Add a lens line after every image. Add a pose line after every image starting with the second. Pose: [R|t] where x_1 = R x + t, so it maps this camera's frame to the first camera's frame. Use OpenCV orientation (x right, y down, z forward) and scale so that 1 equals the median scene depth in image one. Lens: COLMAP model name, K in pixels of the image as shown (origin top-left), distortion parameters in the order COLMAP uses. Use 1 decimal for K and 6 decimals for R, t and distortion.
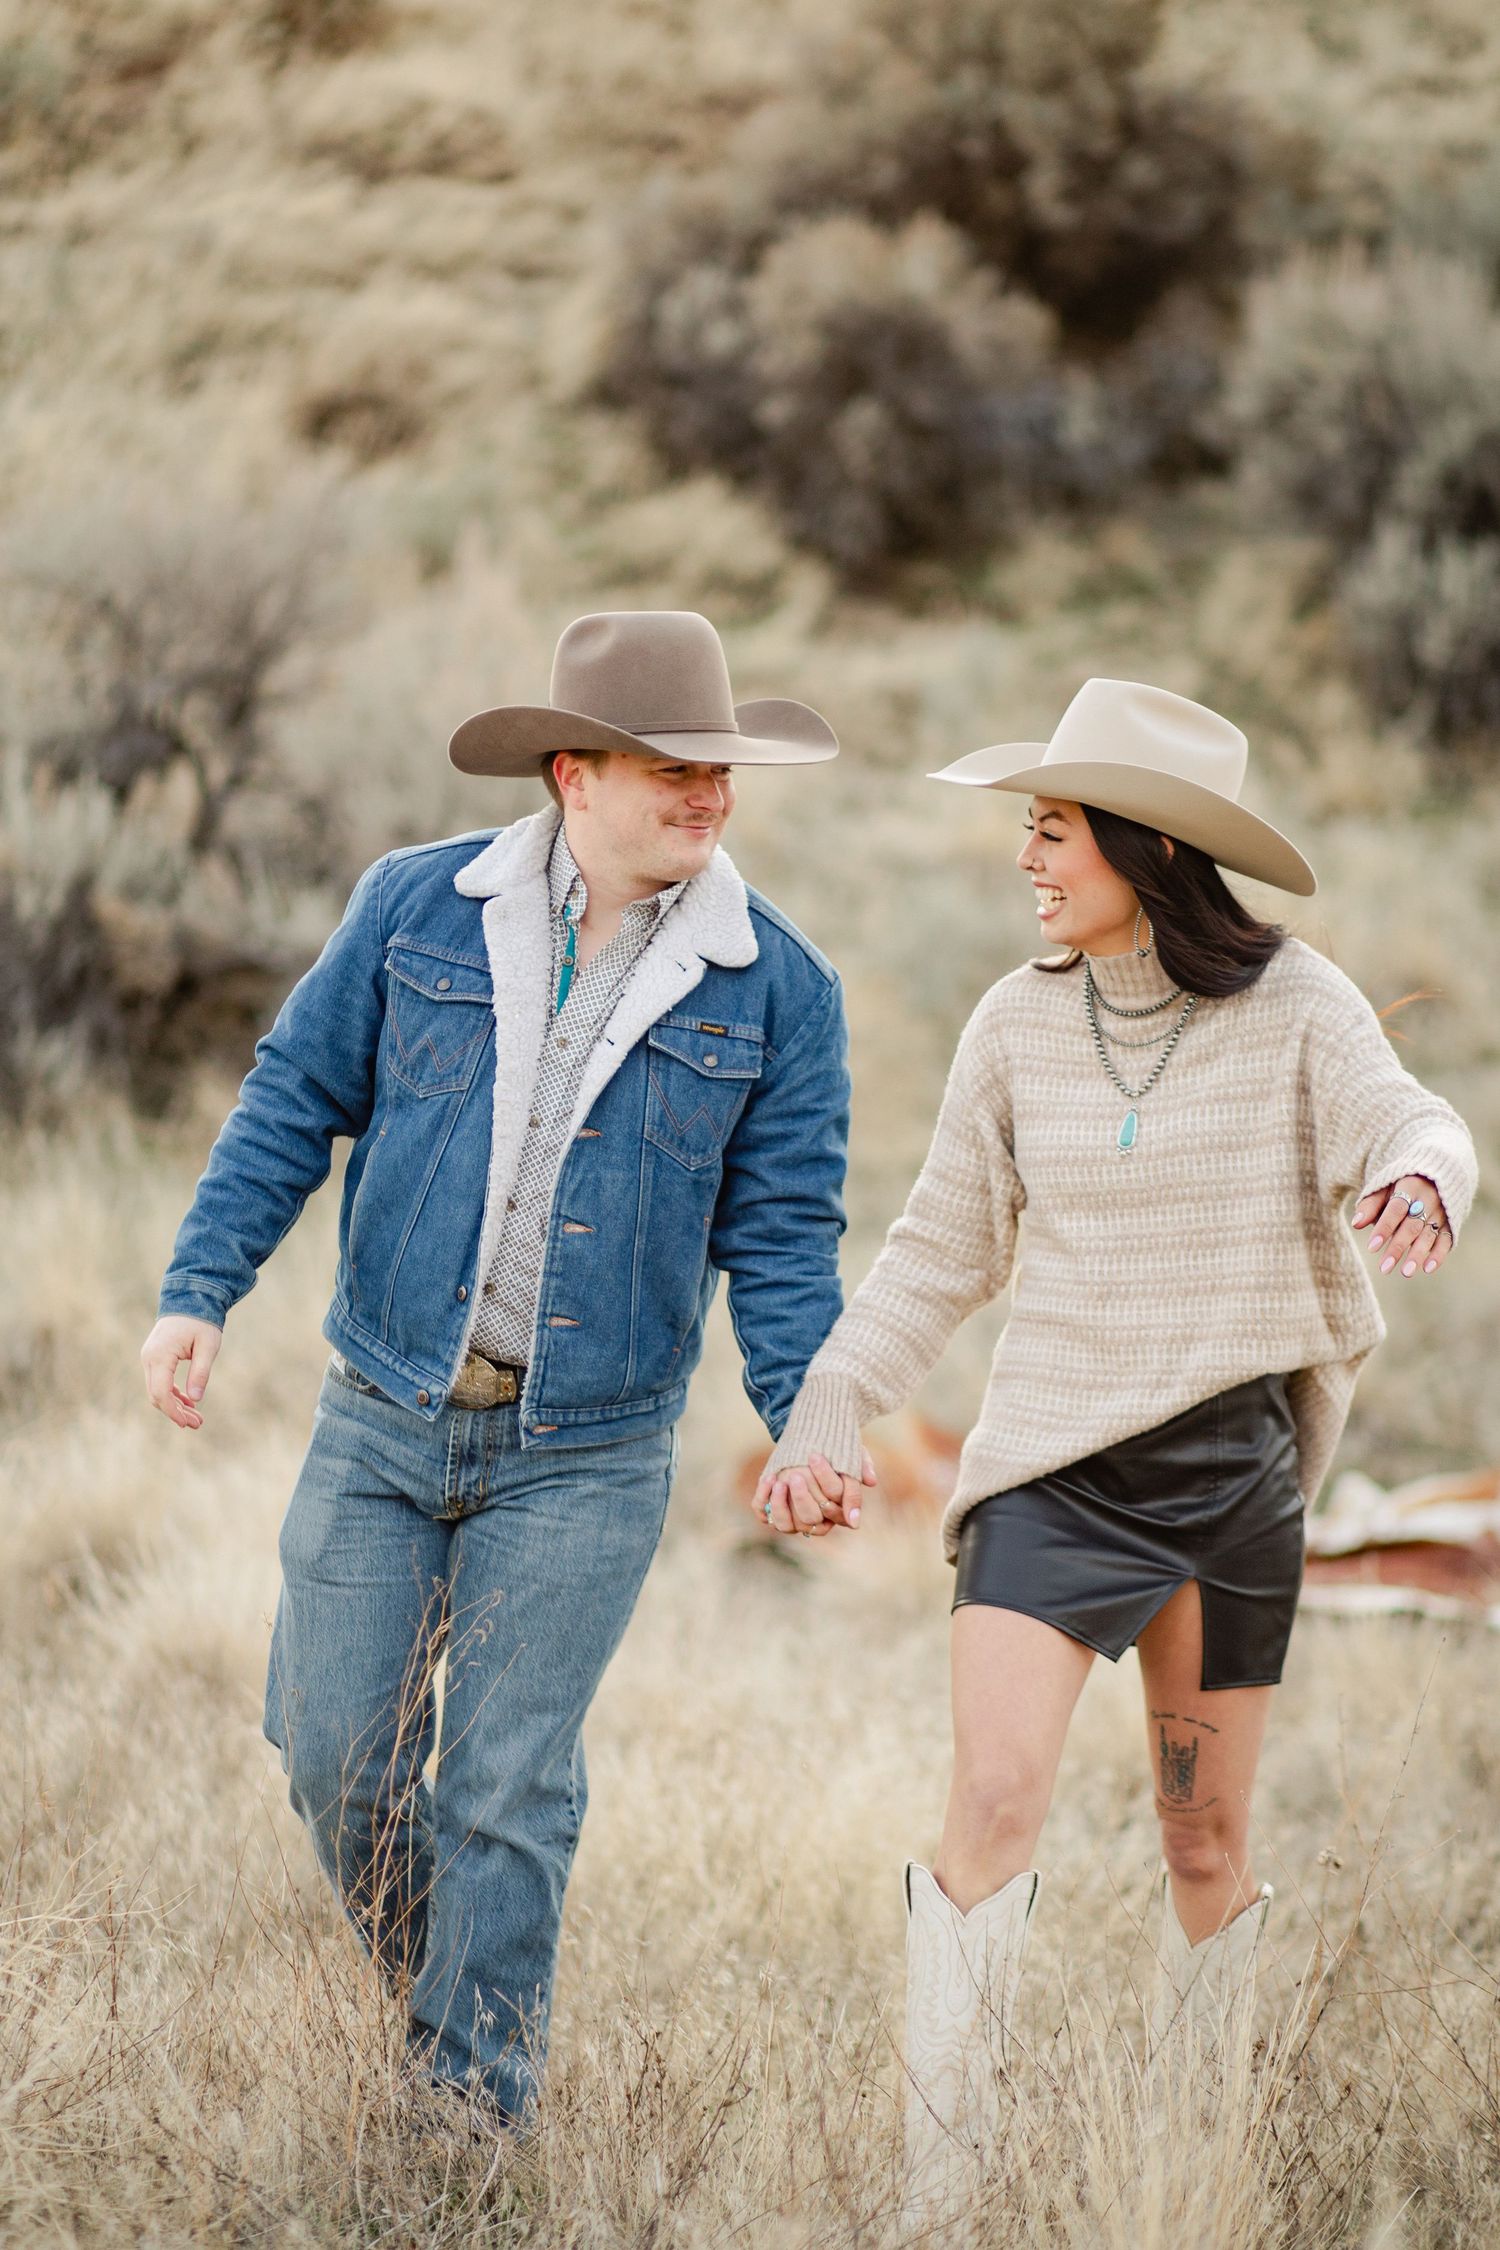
lens RADIAL K [[5830.3, 0, 761.3], [0, 5830.3, 1128.3], [0, 0, 1]] dist [0.009533, 0.000000]
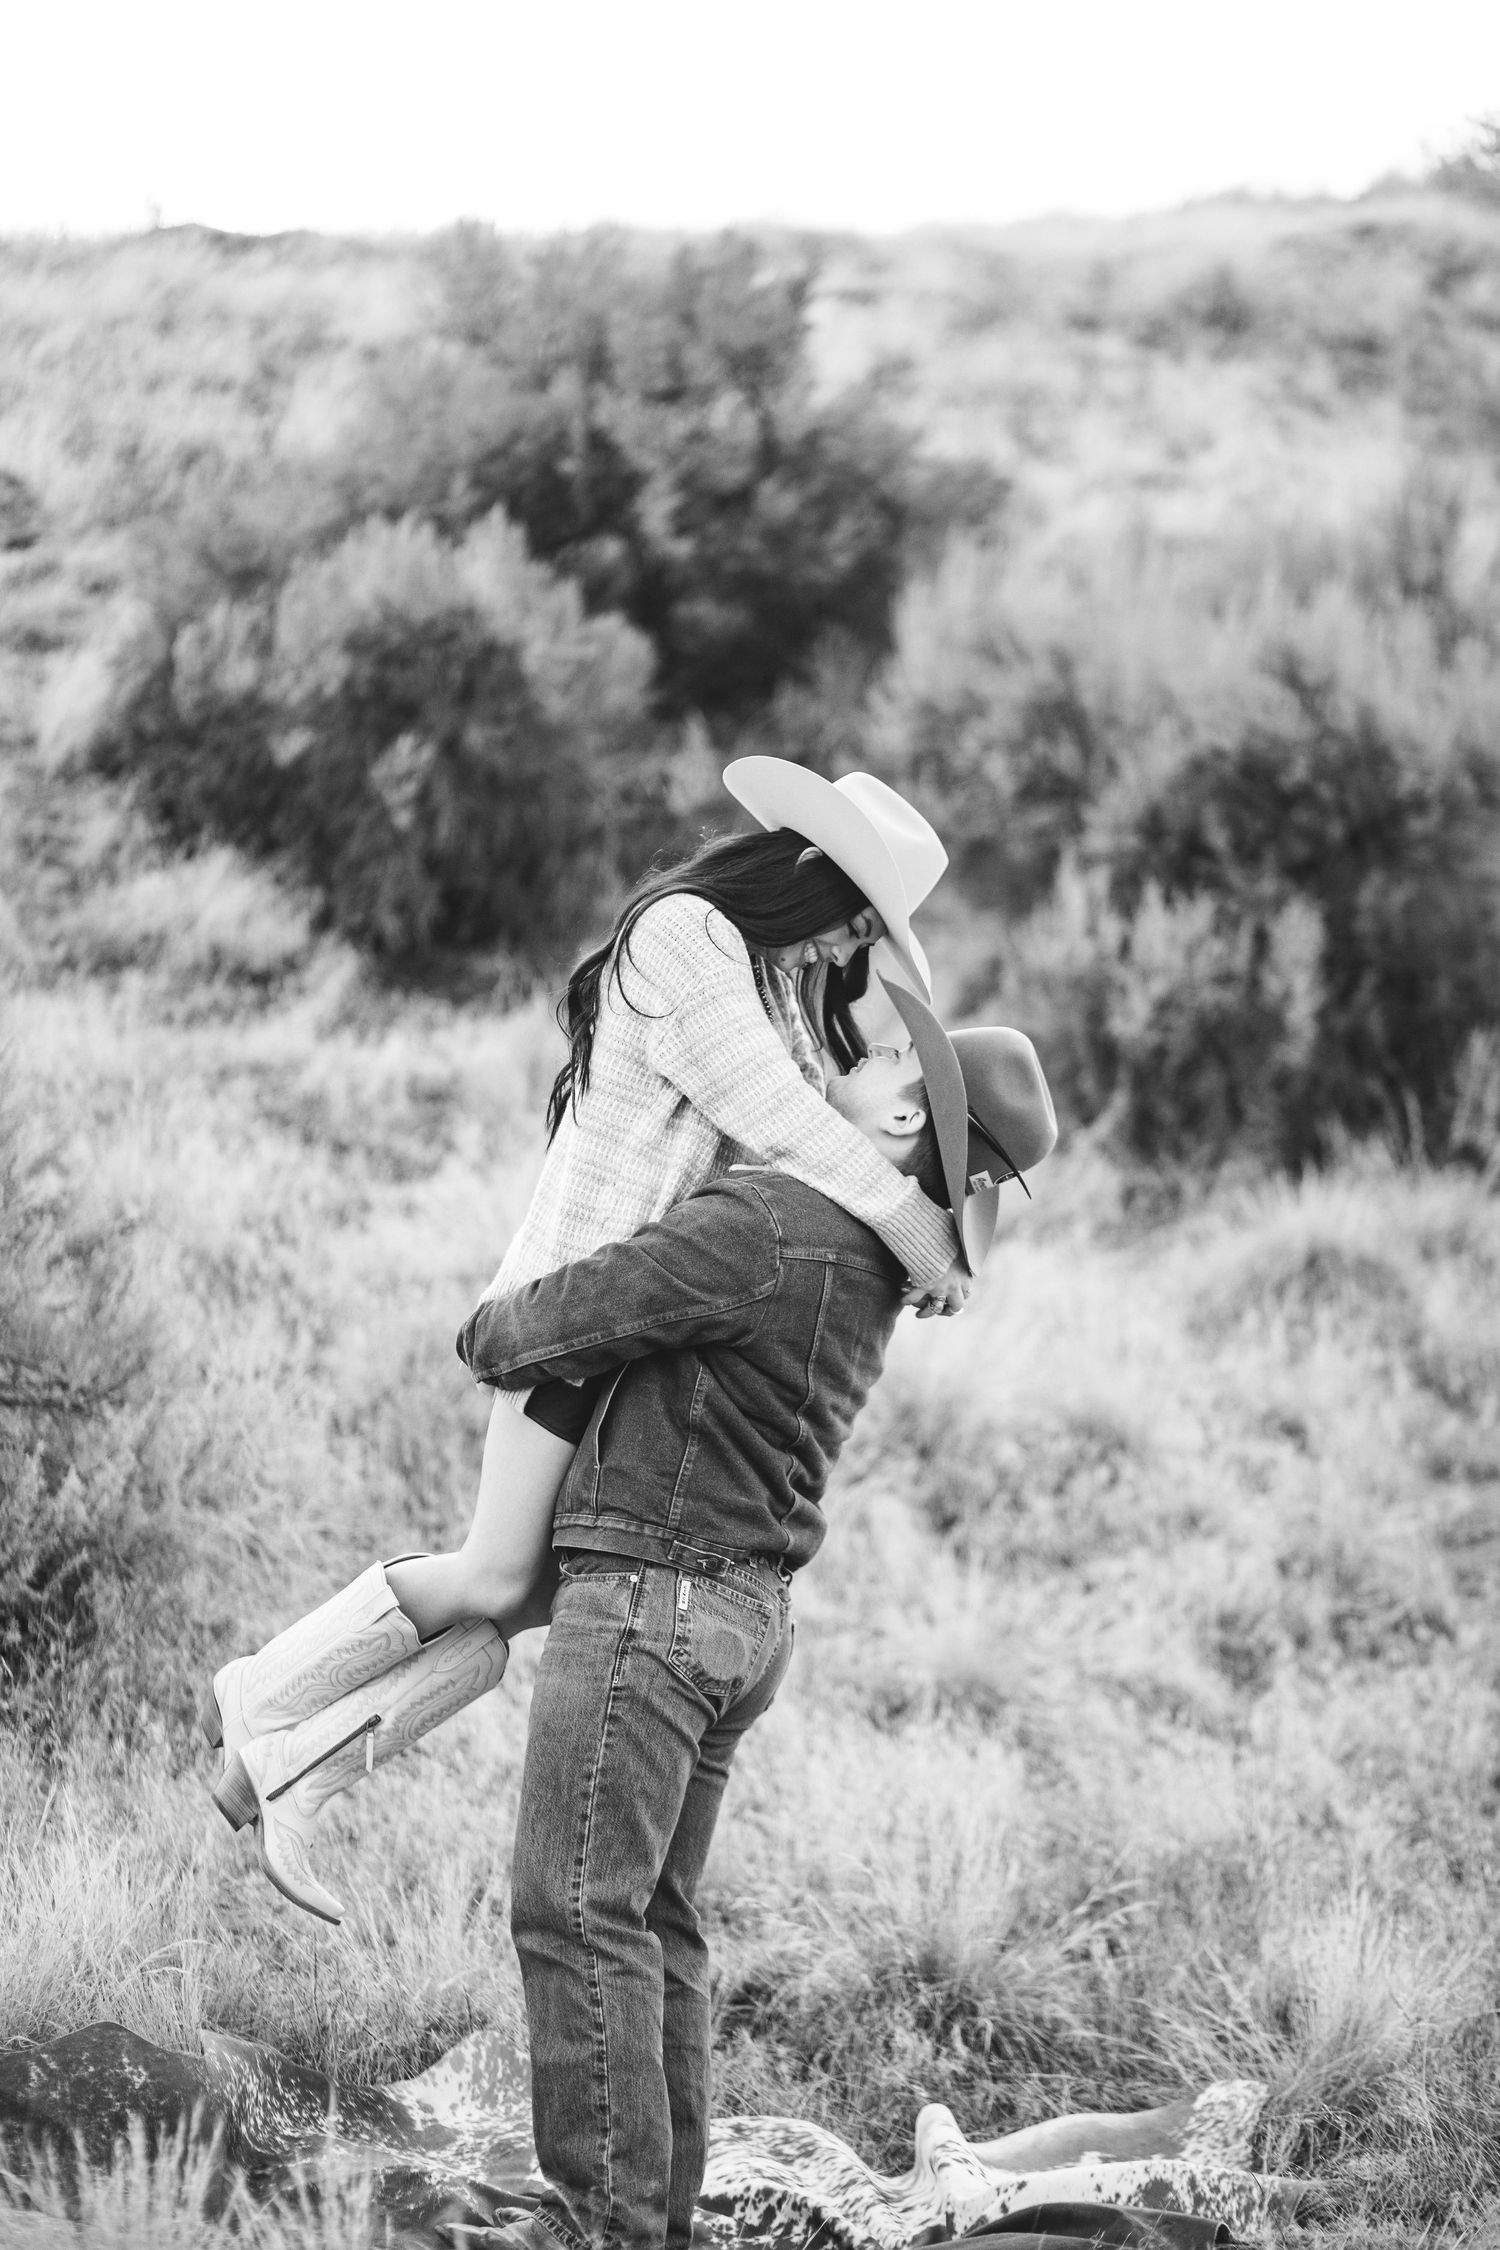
lens RADIAL K [[5457.3, 0, 775.7], [0, 5457.3, 1028.7], [0, 0, 1]] dist [-0.085143, 0.000000]
pose [[0.999467, 0.006236, 0.032043, 0.041986], [-0.001438, 0.989043, -0.147621, 0.020833], [-0.032612, 0.147496, 0.988525, 0.271365]]
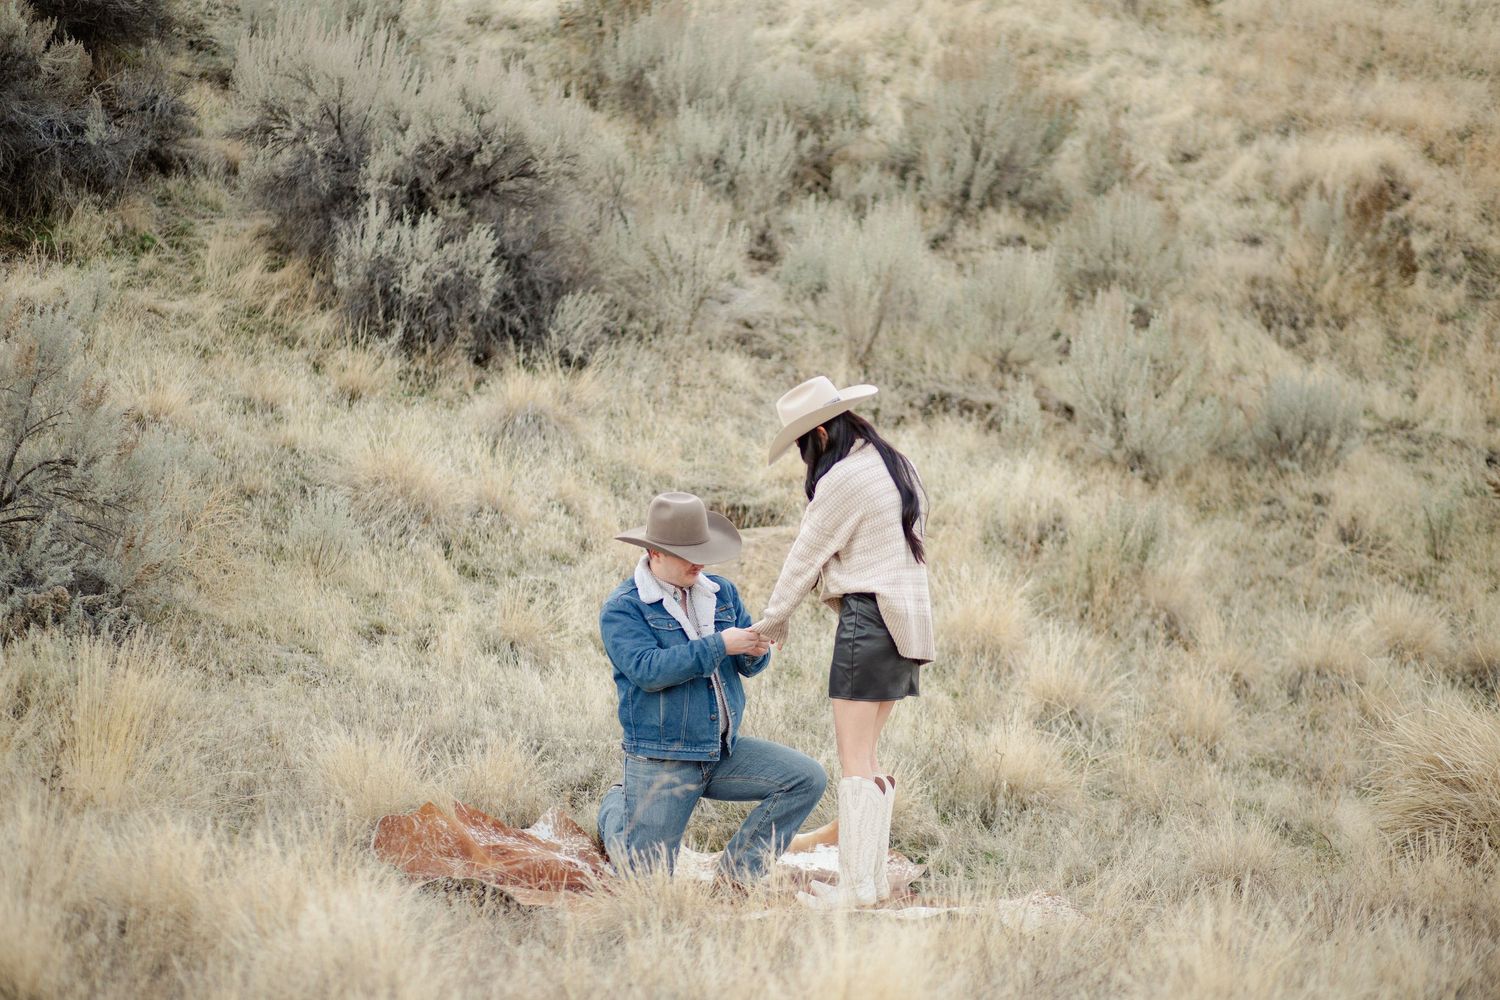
lens RADIAL K [[3638.2, 0, 757.1], [0, 3638.2, 496.4], [0, 0, 1]] dist [-0.085143, 0.000000]
pose [[0.906689, 0.015473, 0.421515, -0.172188], [0.004762, 0.998888, -0.046910, 0.012621], [-0.421772, 0.044540, 0.905607, 0.122071]]
